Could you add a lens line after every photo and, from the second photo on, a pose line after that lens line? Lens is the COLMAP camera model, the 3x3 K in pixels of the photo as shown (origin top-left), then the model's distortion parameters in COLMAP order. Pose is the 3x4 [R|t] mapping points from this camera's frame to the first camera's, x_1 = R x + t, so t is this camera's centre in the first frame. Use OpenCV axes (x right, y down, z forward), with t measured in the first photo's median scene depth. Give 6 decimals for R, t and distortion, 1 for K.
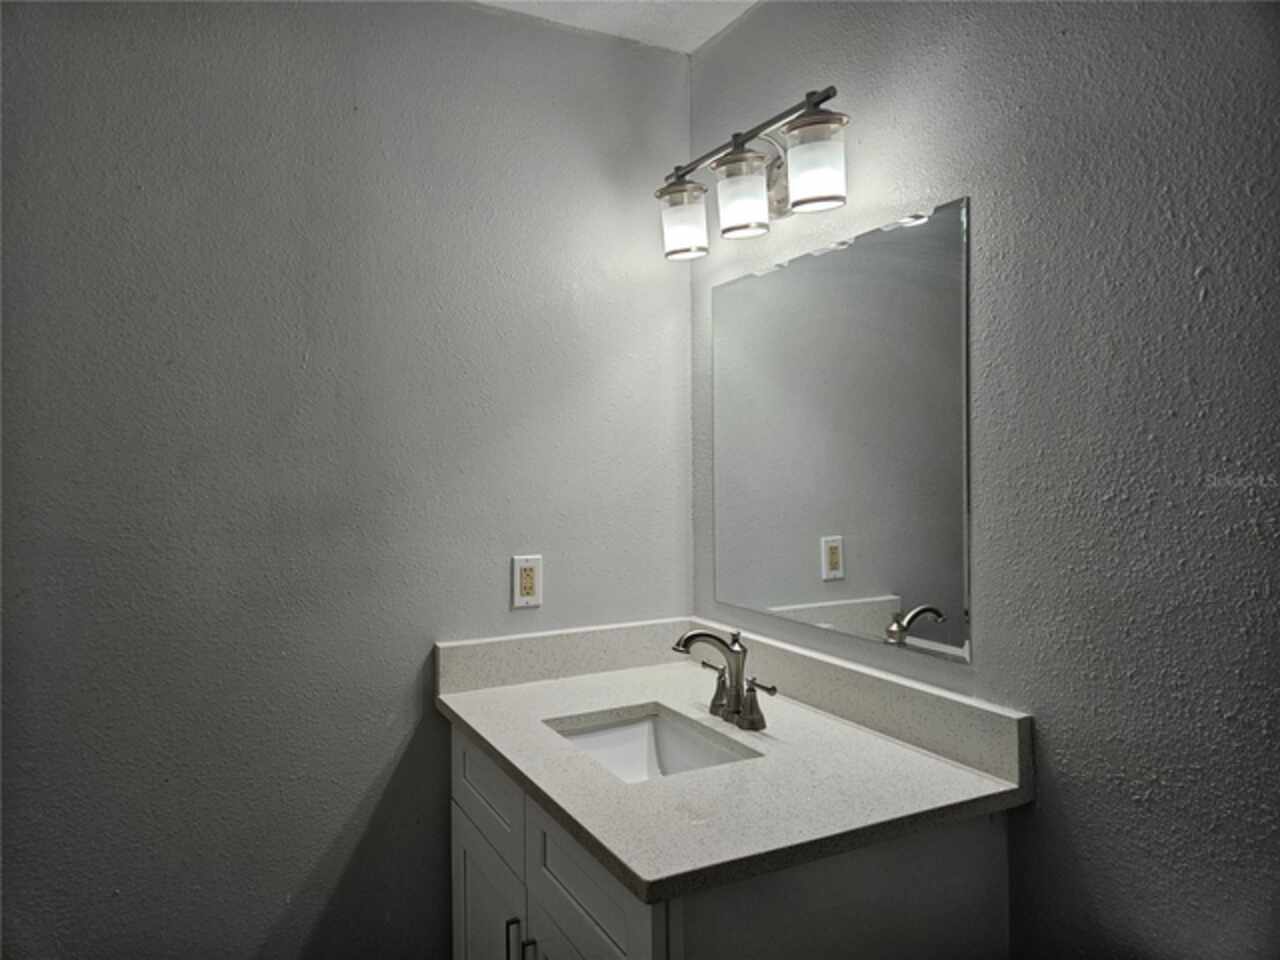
lens RADIAL K [[869.1, 0, 639.1], [0, 869.1, 474.8], [0, 0, 1]] dist [0.053588, -0.037999]
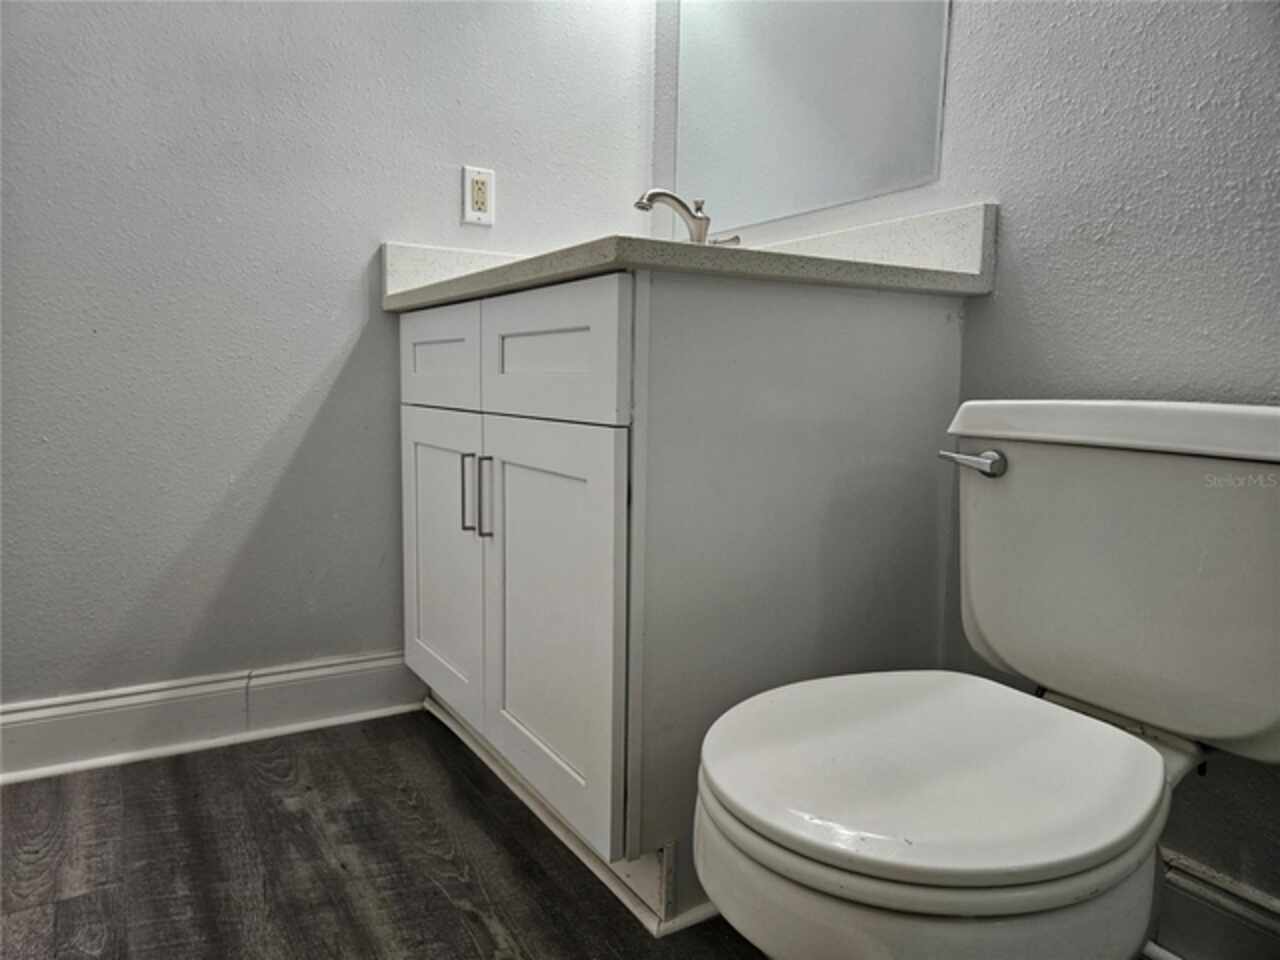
lens RADIAL K [[869.1, 0, 641.2], [0, 869.1, 486.1], [0, 0, 1]] dist [0.053588, -0.037999]
pose [[0.997162, 0.021134, 0.072264, -0.015888], [-0.028450, 0.994402, 0.101758, 0.370902], [-0.069709, -0.103525, 0.992181, 0.005903]]
